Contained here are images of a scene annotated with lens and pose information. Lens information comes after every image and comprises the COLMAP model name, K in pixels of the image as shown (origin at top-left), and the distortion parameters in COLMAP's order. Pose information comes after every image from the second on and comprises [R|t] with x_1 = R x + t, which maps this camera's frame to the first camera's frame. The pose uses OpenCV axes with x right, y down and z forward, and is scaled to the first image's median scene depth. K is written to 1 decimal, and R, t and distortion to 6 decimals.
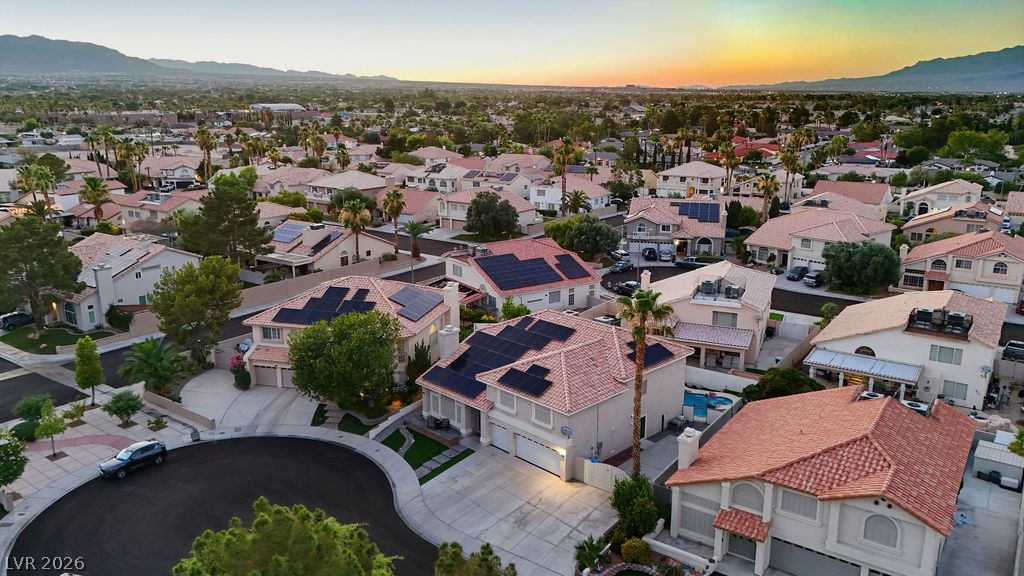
lens RADIAL K [[761.7, 0, 512.0], [0, 761.7, 288.0], [0, 0, 1]] dist [0.030199, -0.000907]
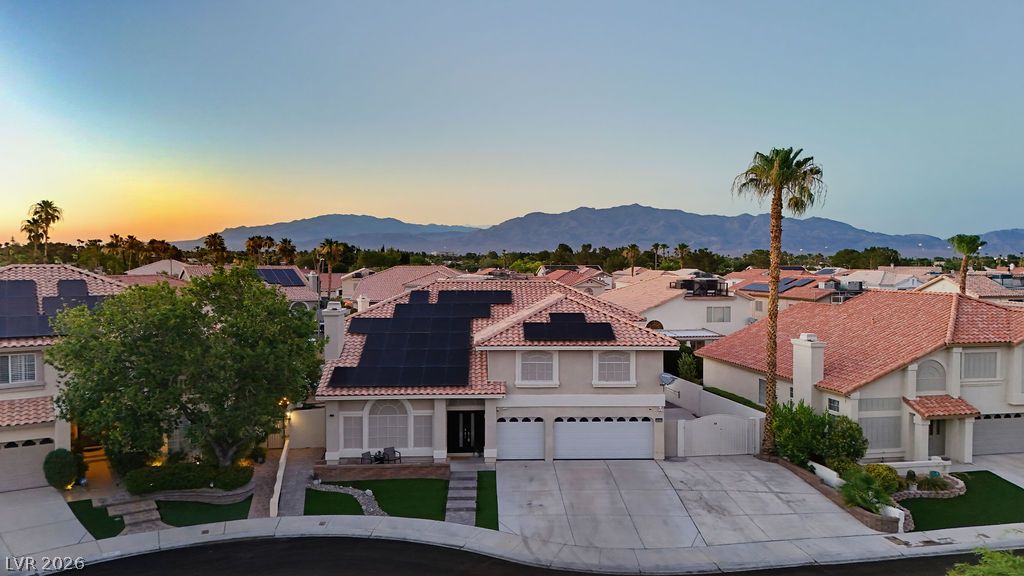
lens RADIAL K [[761.7, 0, 512.0], [0, 761.7, 288.0], [0, 0, 1]] dist [0.030199, -0.000907]
pose [[0.663925, -0.021942, 0.747477, -0.440870], [0.176888, 0.975811, -0.128470, 0.142561], [-0.726577, 0.217514, 0.651746, 0.529317]]
